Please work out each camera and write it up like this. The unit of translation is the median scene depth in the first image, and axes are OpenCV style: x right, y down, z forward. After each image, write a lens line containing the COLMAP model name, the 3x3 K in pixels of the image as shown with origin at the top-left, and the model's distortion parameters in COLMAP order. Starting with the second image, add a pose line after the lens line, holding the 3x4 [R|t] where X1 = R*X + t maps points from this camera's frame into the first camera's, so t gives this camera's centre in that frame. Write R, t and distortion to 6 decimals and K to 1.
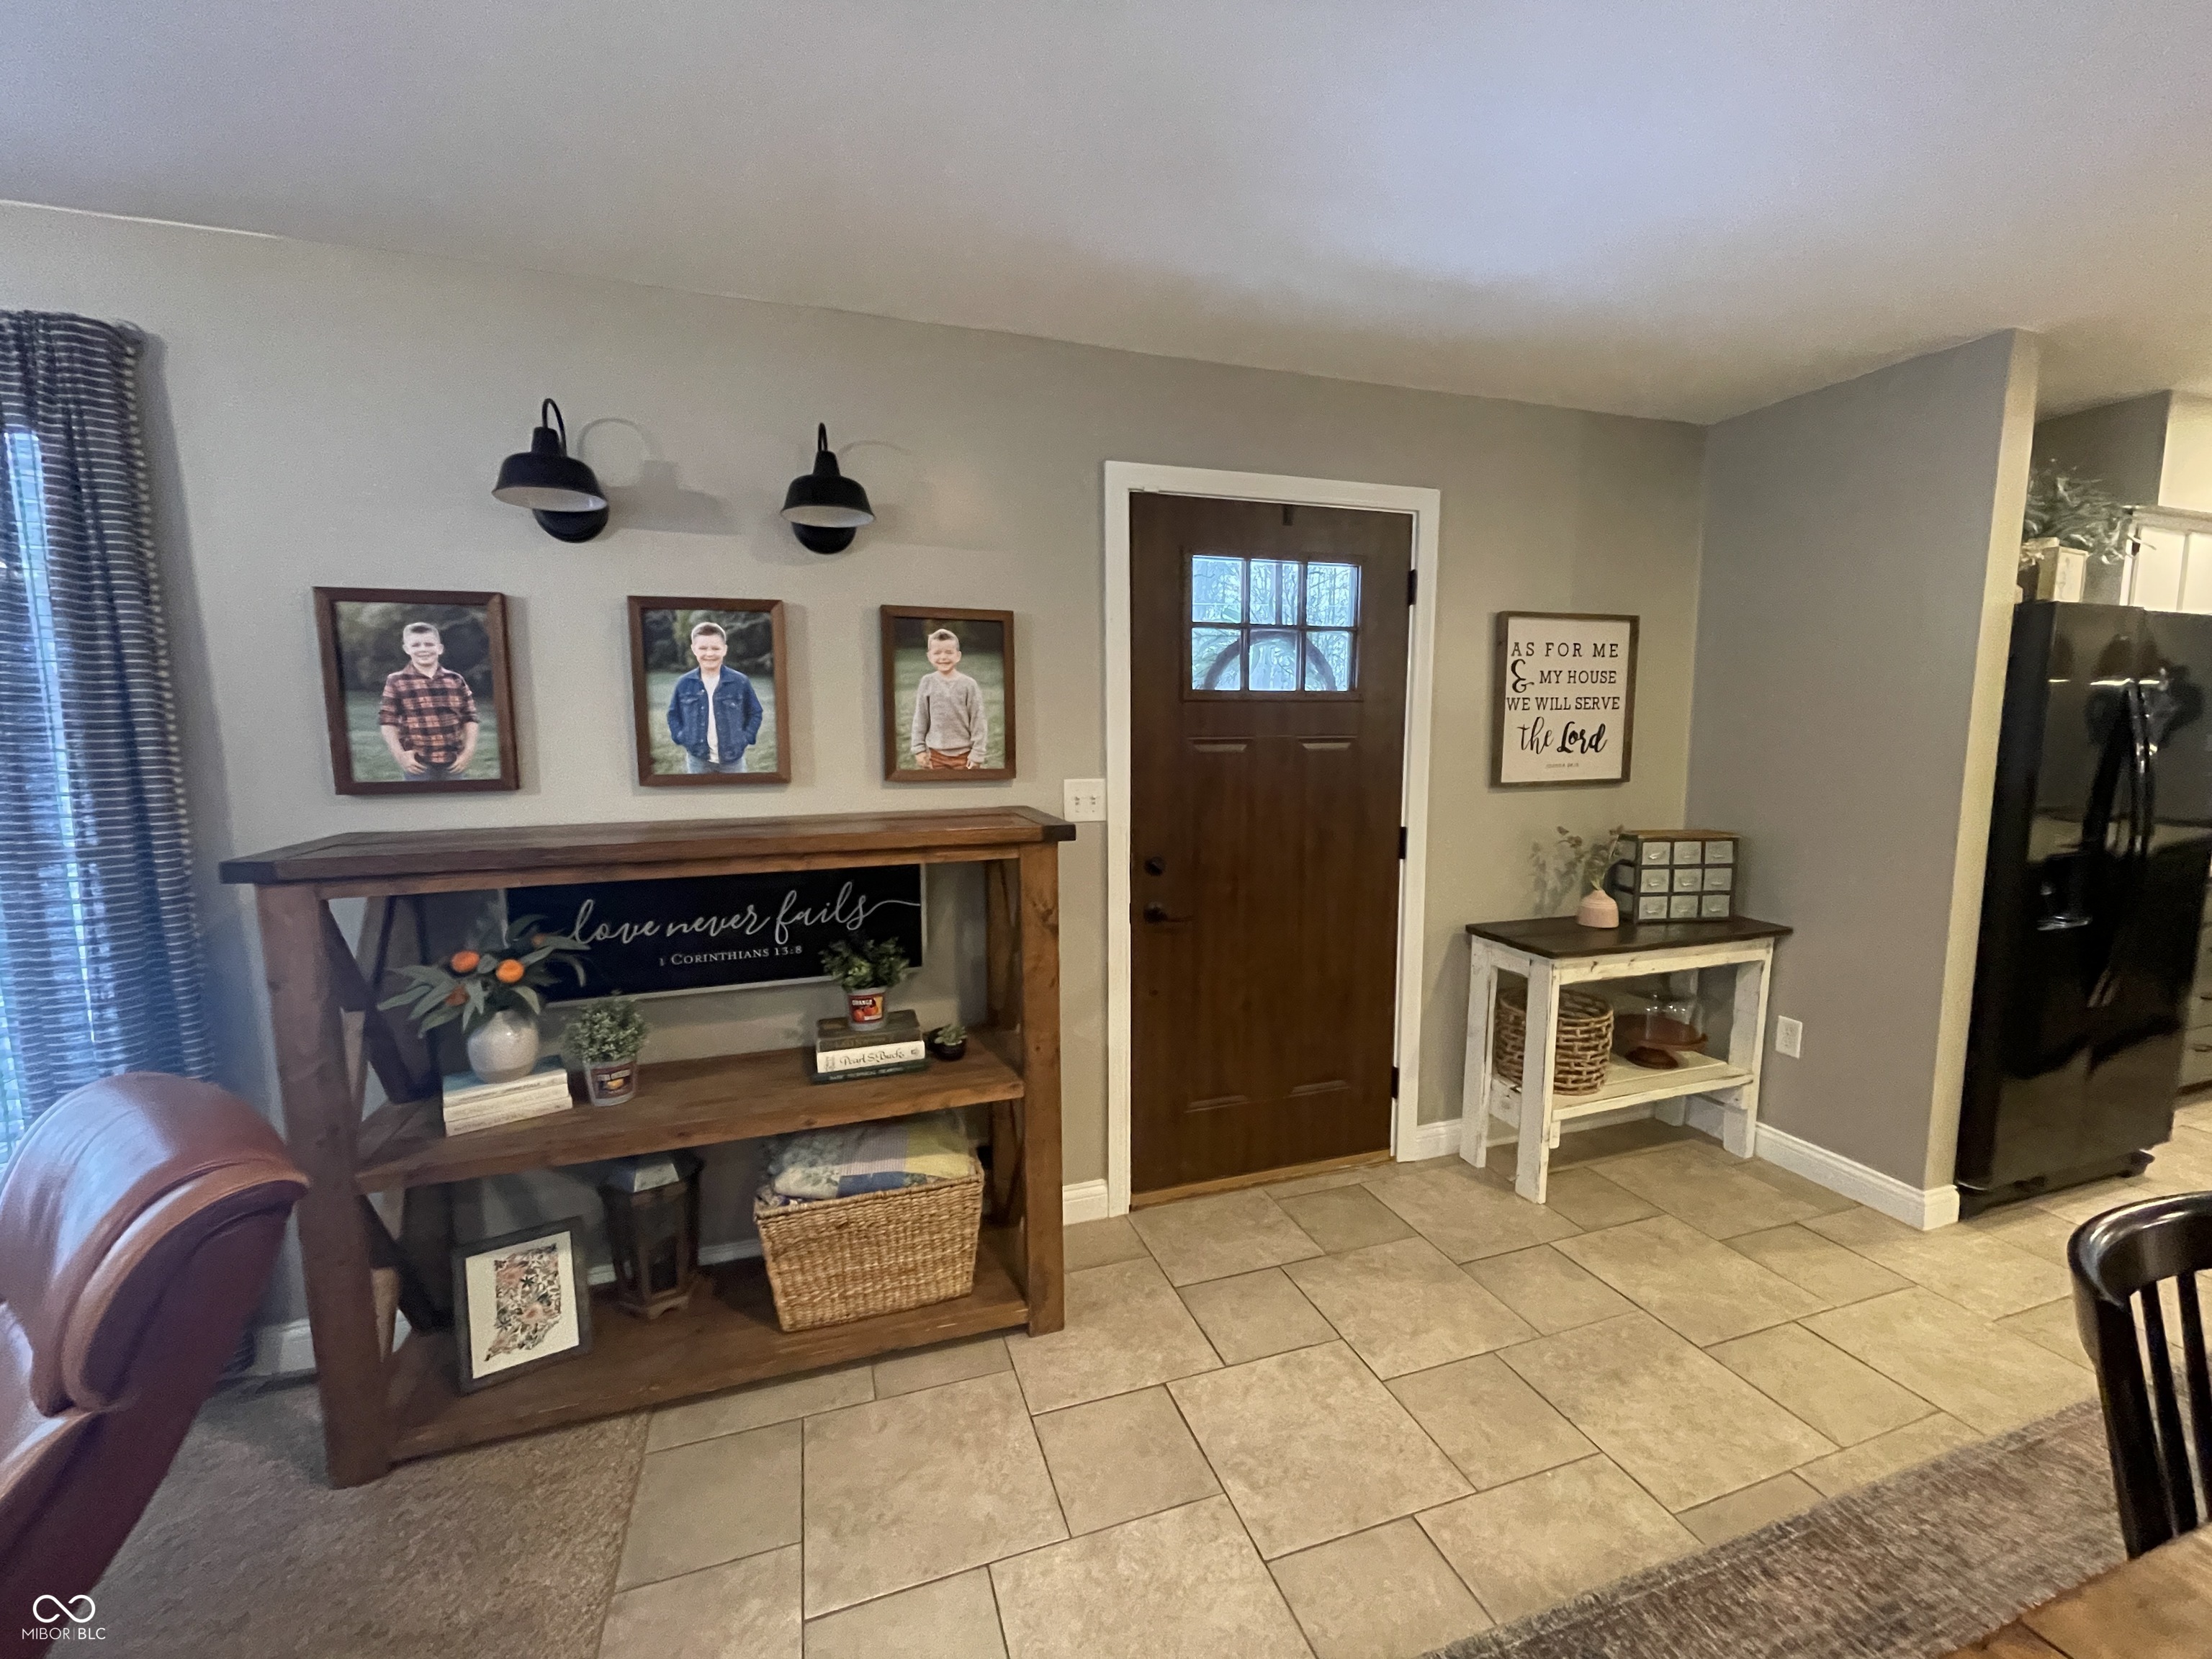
lens RADIAL K [[894.9, 0, 1104.0], [0, 894.9, 839.5], [0, 0, 1]] dist [0.002601, 0.000538]
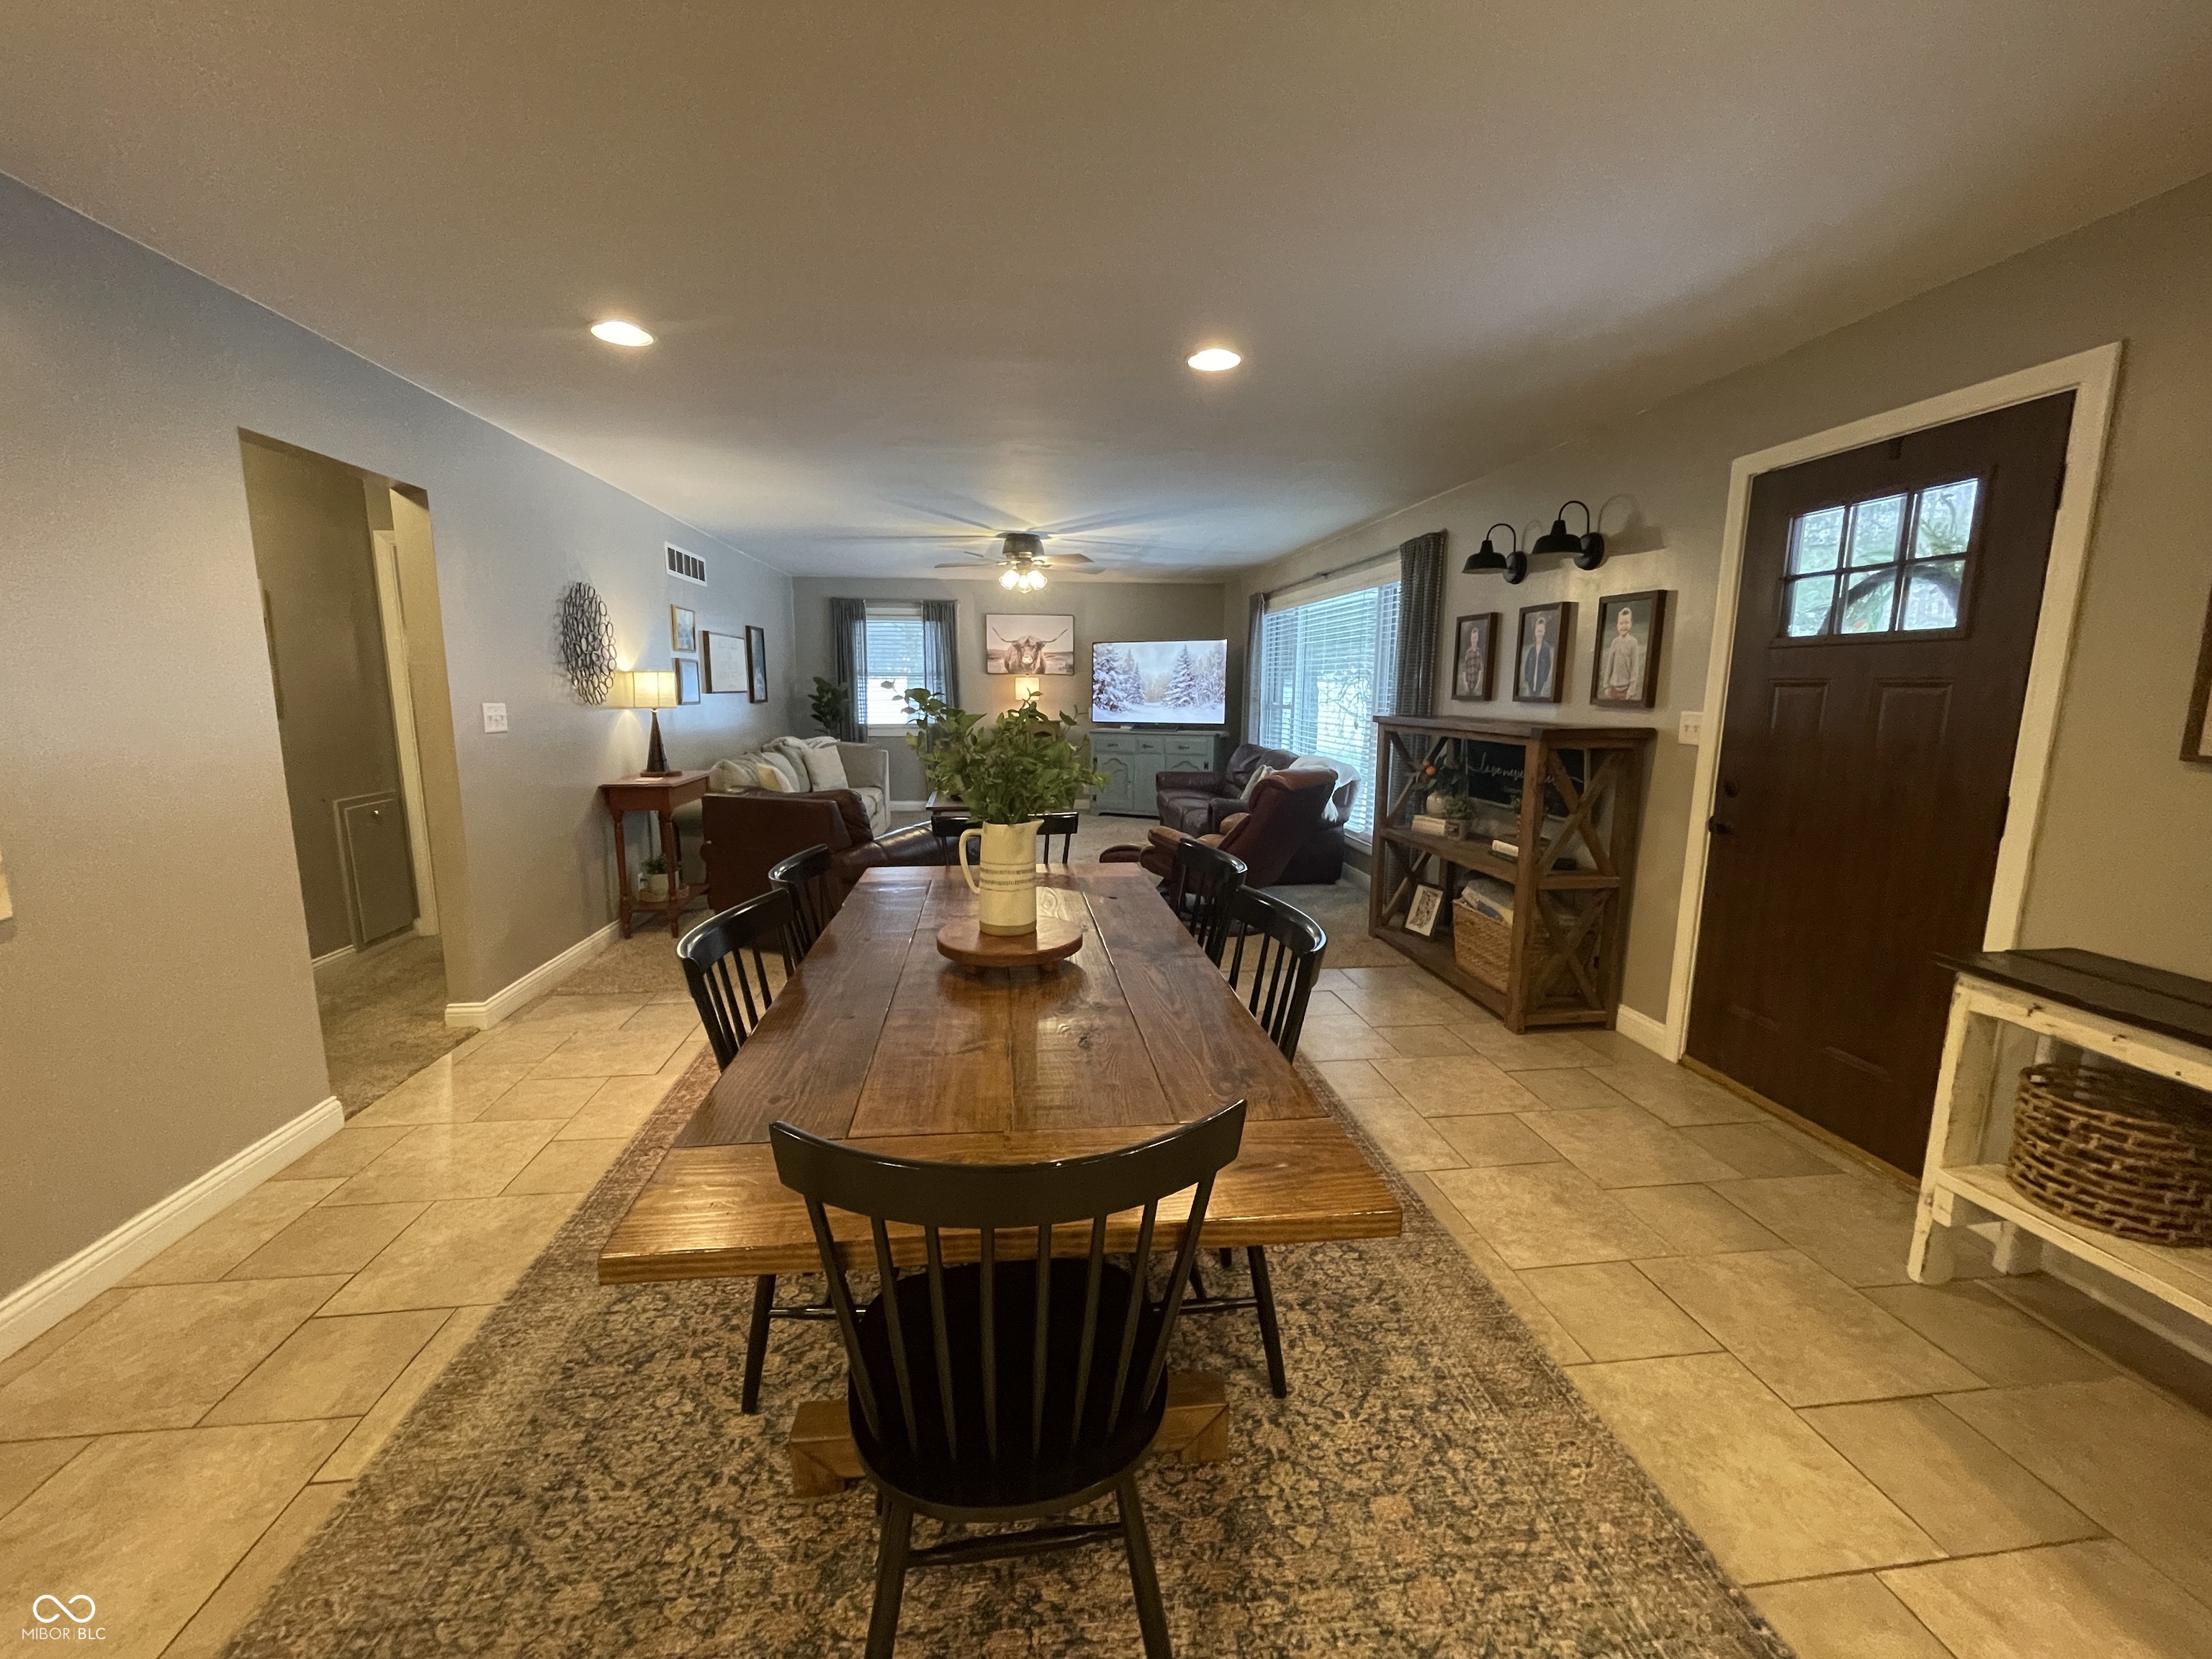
lens RADIAL K [[898.5, 0, 1101.2], [0, 898.5, 829.9], [0, 0, 1]] dist [0.000940, -0.000091]
pose [[-0.202361, 0.163088, -0.965636, 1.243428], [-0.127328, 0.973284, 0.191063, -0.034079], [0.970998, 0.161616, -0.176189, 0.362168]]
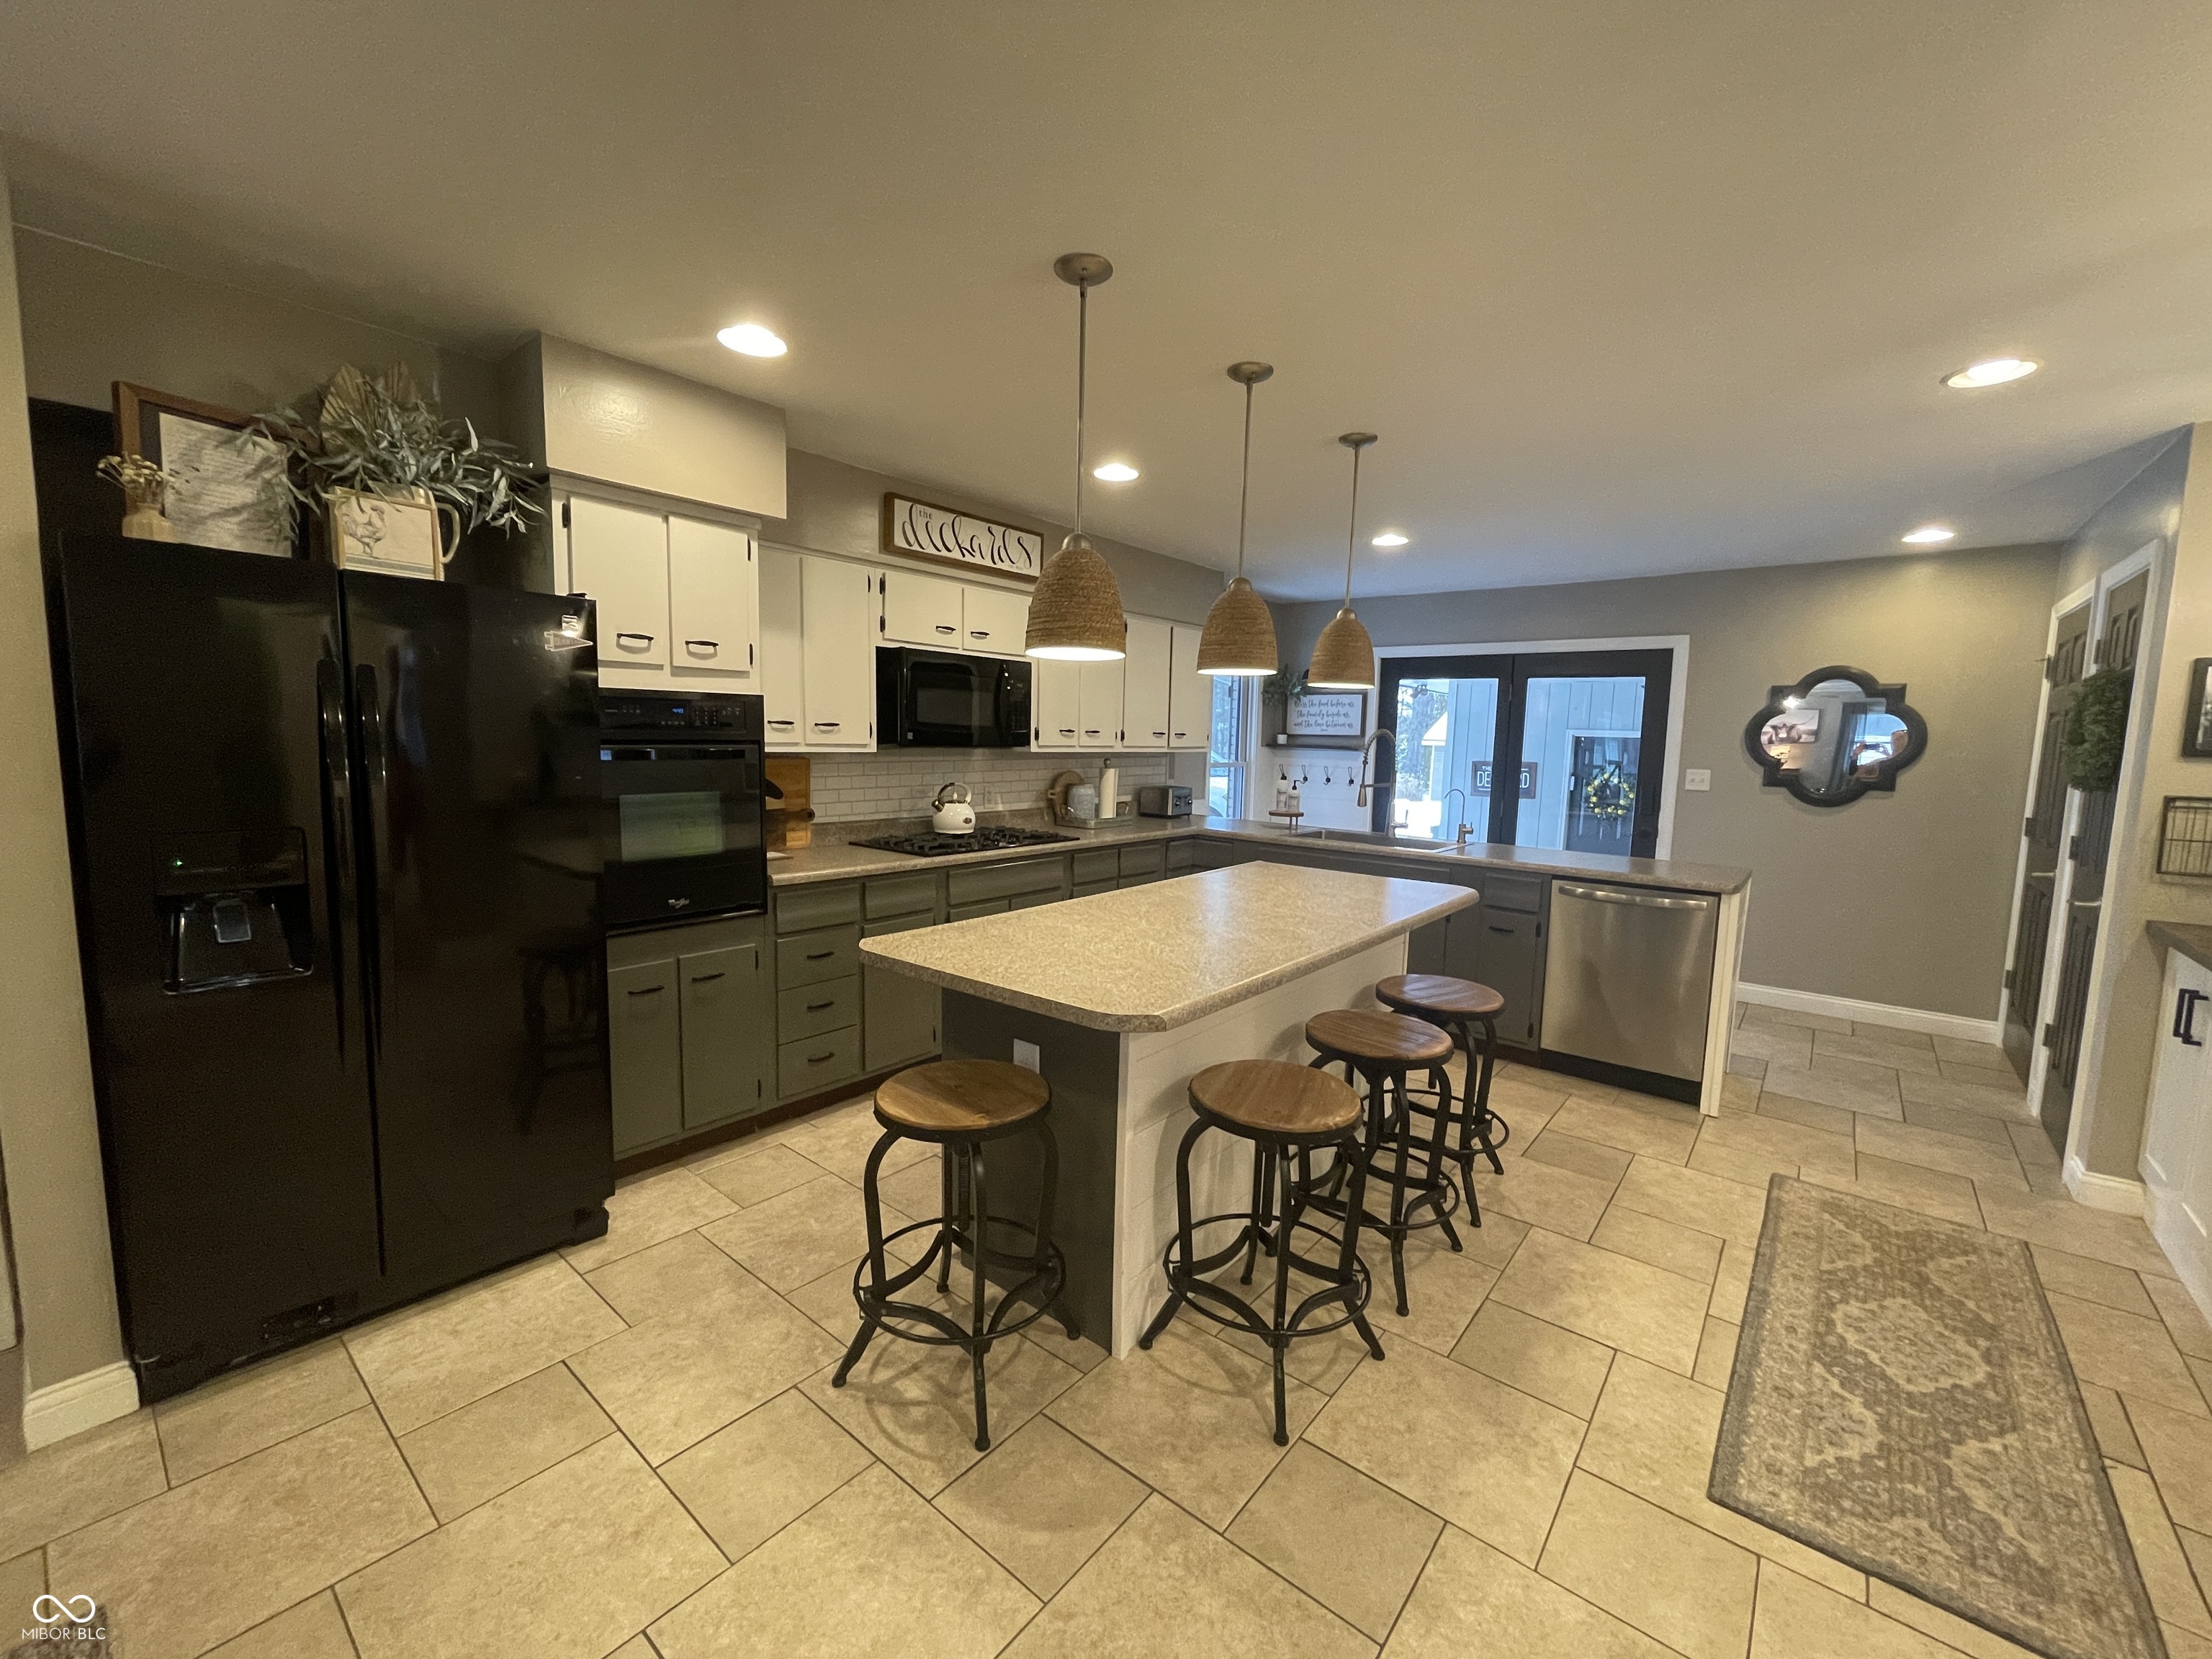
lens RADIAL K [[900.3, 0, 1098.4], [0, 900.3, 830.0], [0, 0, 1]] dist [-0.002385, -0.000524]
pose [[0.849706, -0.028420, 0.526491, 1.112301], [0.035777, 0.999353, -0.003796, -0.003447], [-0.526042, 0.022061, 0.850172, -0.008522]]
